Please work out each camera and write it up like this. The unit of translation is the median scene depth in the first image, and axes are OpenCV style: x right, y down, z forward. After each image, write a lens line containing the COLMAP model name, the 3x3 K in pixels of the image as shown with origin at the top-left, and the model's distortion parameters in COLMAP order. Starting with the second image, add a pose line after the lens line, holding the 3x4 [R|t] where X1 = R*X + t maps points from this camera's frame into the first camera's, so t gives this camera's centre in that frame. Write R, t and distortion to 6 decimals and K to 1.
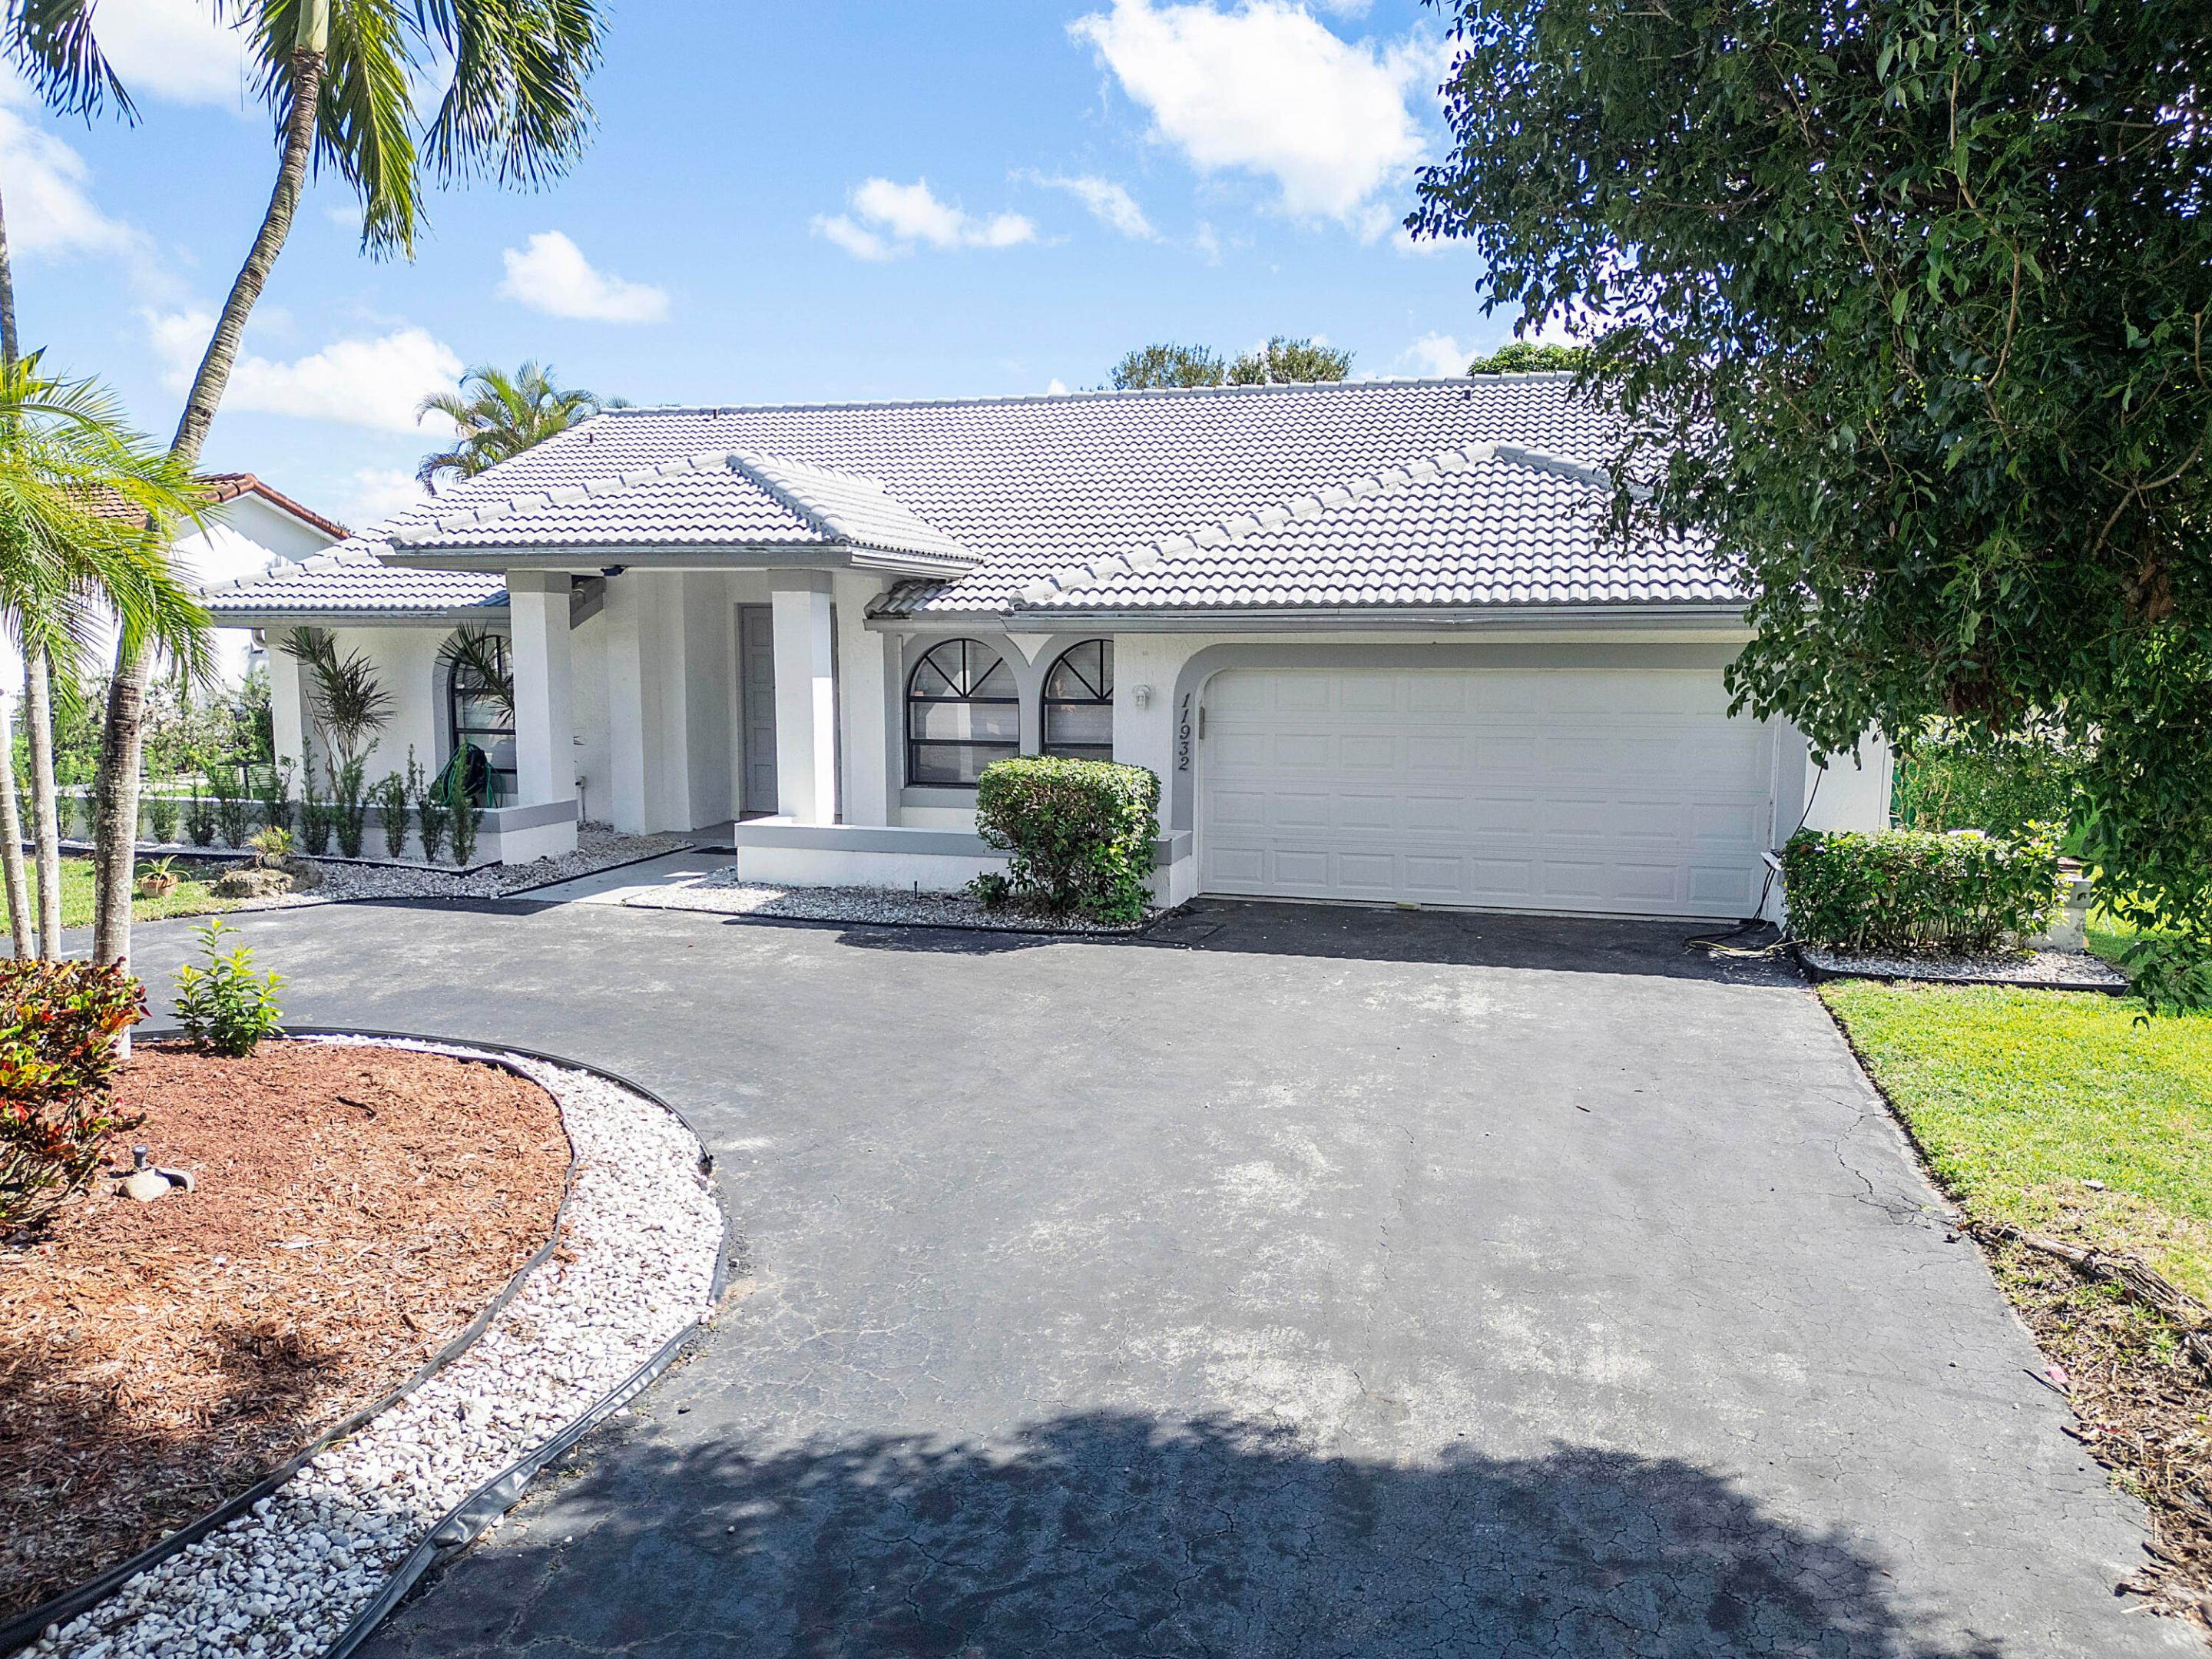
lens RADIAL K [[1579.8, 0, 1108.3], [0, 1579.8, 826.3], [0, 0, 1]] dist [0.033638, -0.006947]
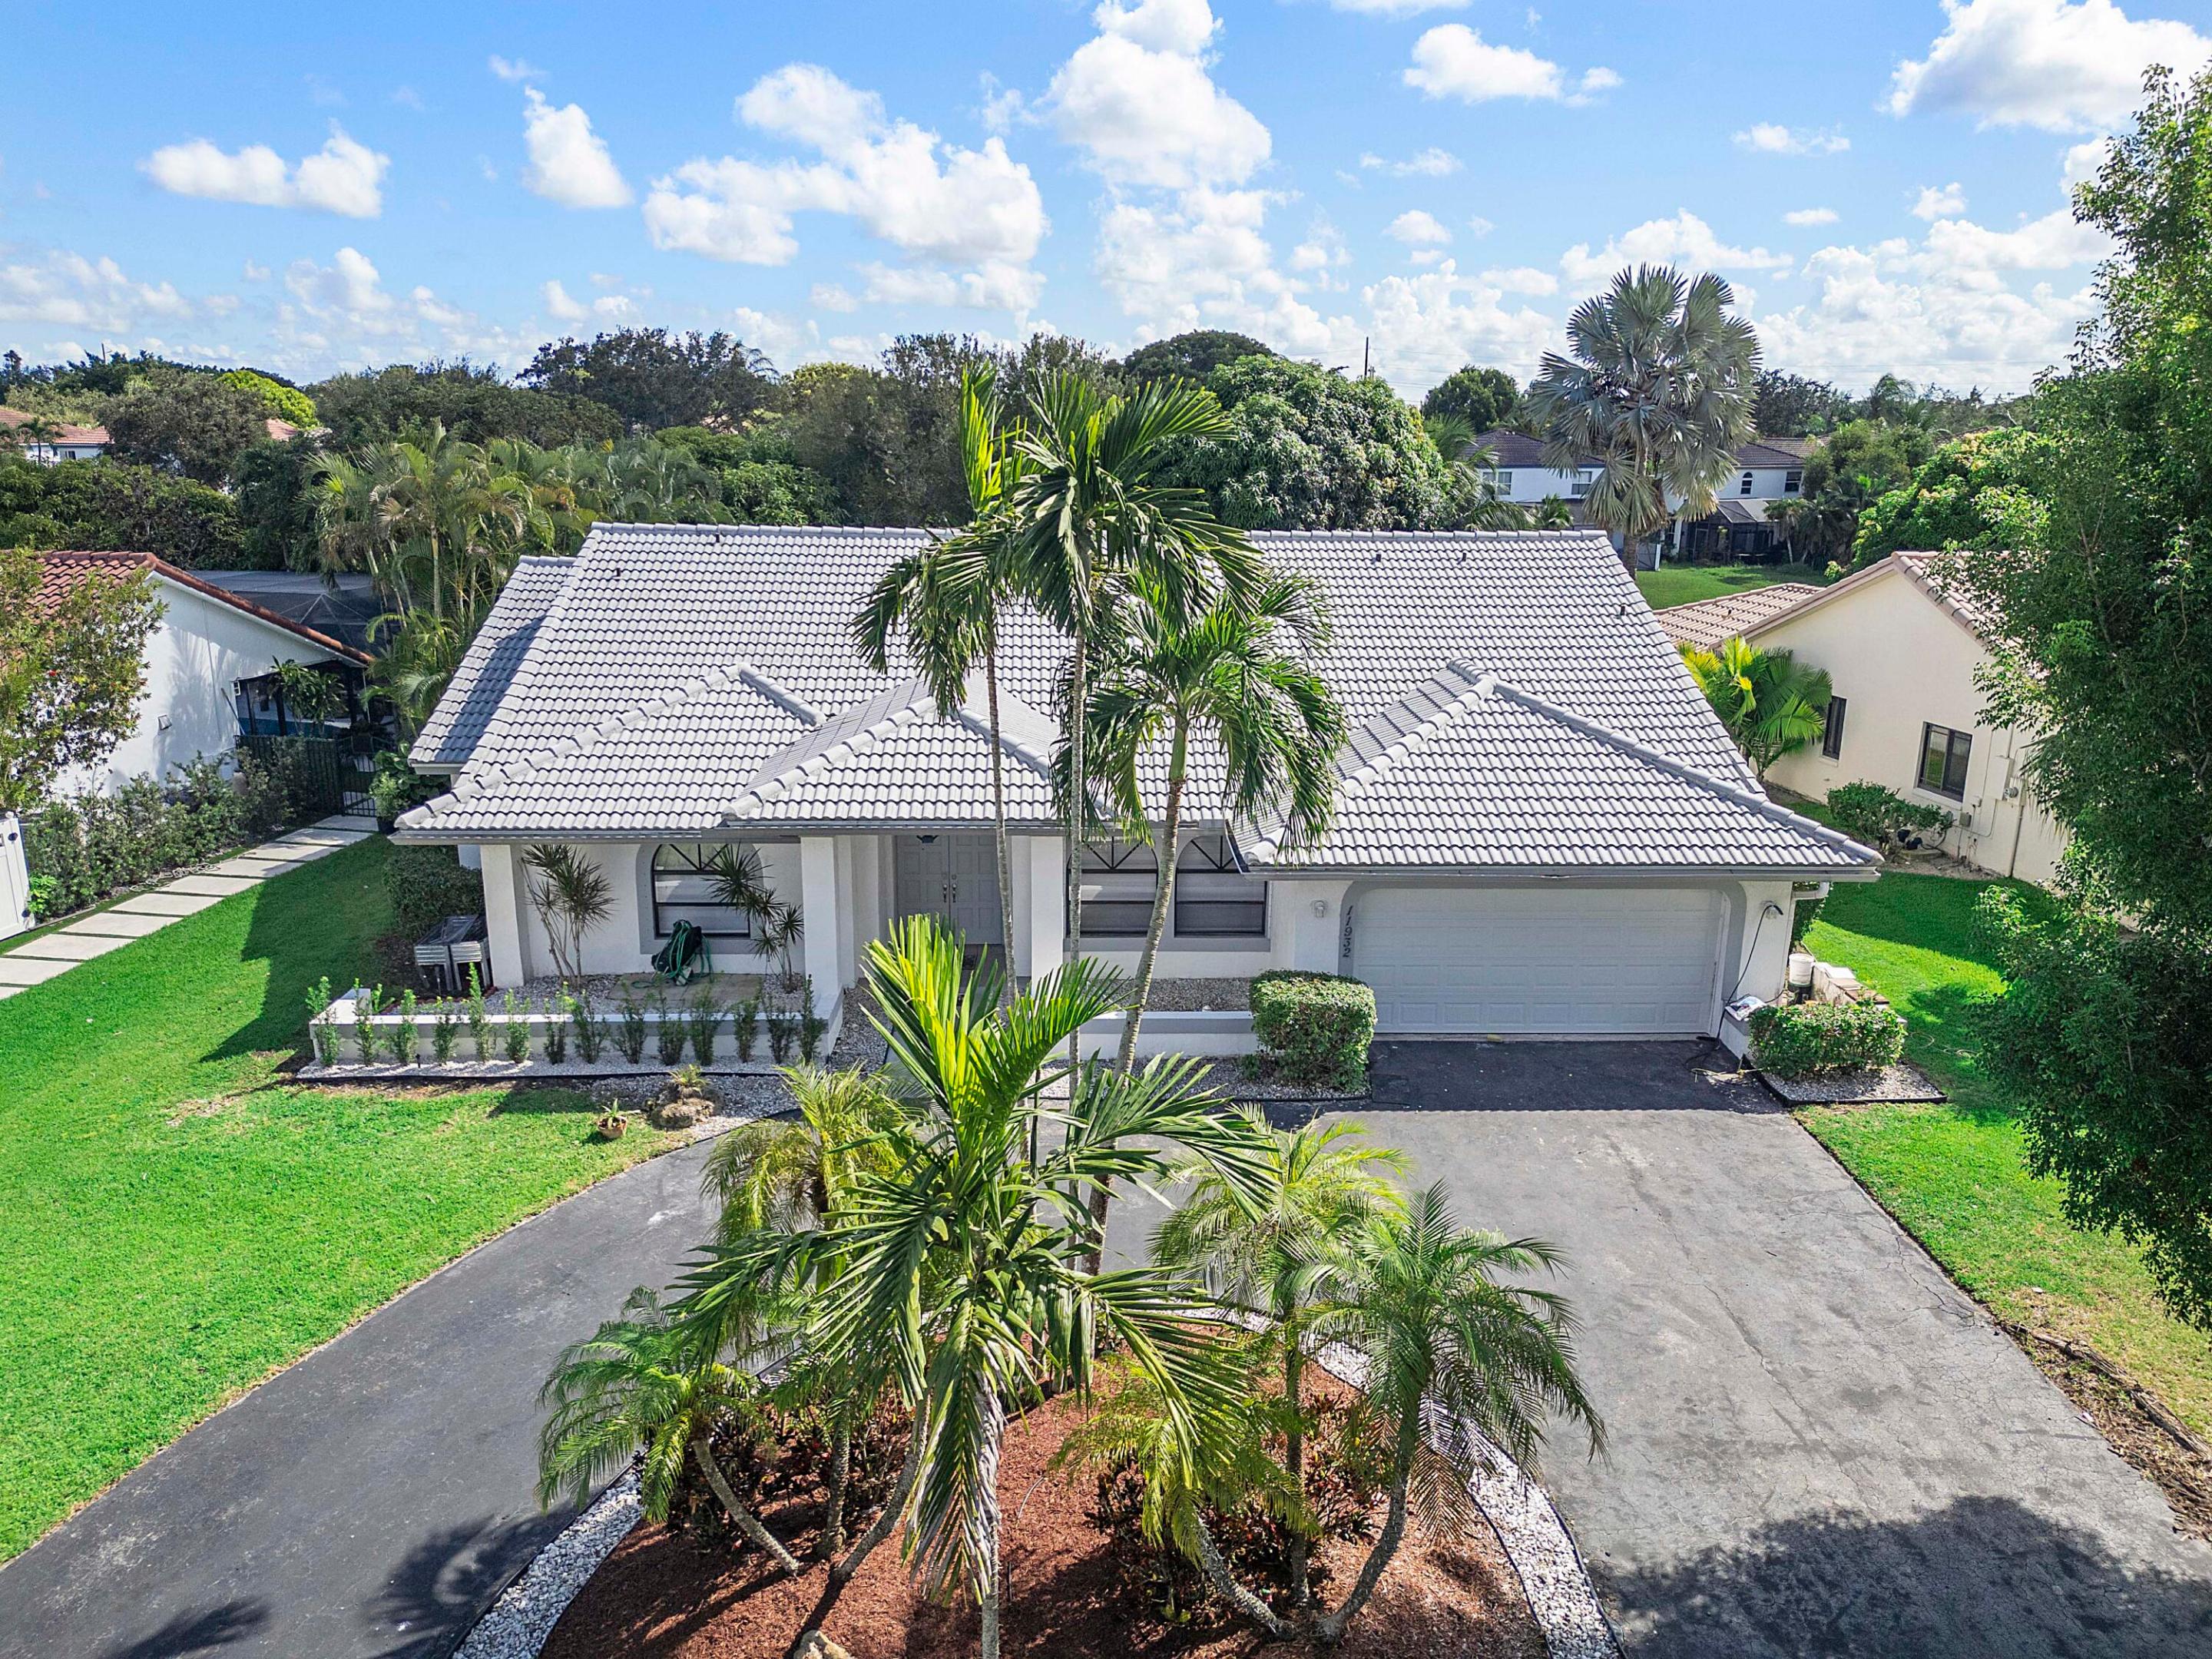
lens RADIAL K [[1579.8, 0, 1109.7], [0, 1579.8, 826.4], [0, 0, 1]] dist [0.033638, -0.006947]
pose [[0.950662, -0.071277, 0.301930, -1.277340], [0.027677, 0.988854, 0.146296, -0.807964], [-0.308992, -0.130722, 0.942038, -0.602189]]
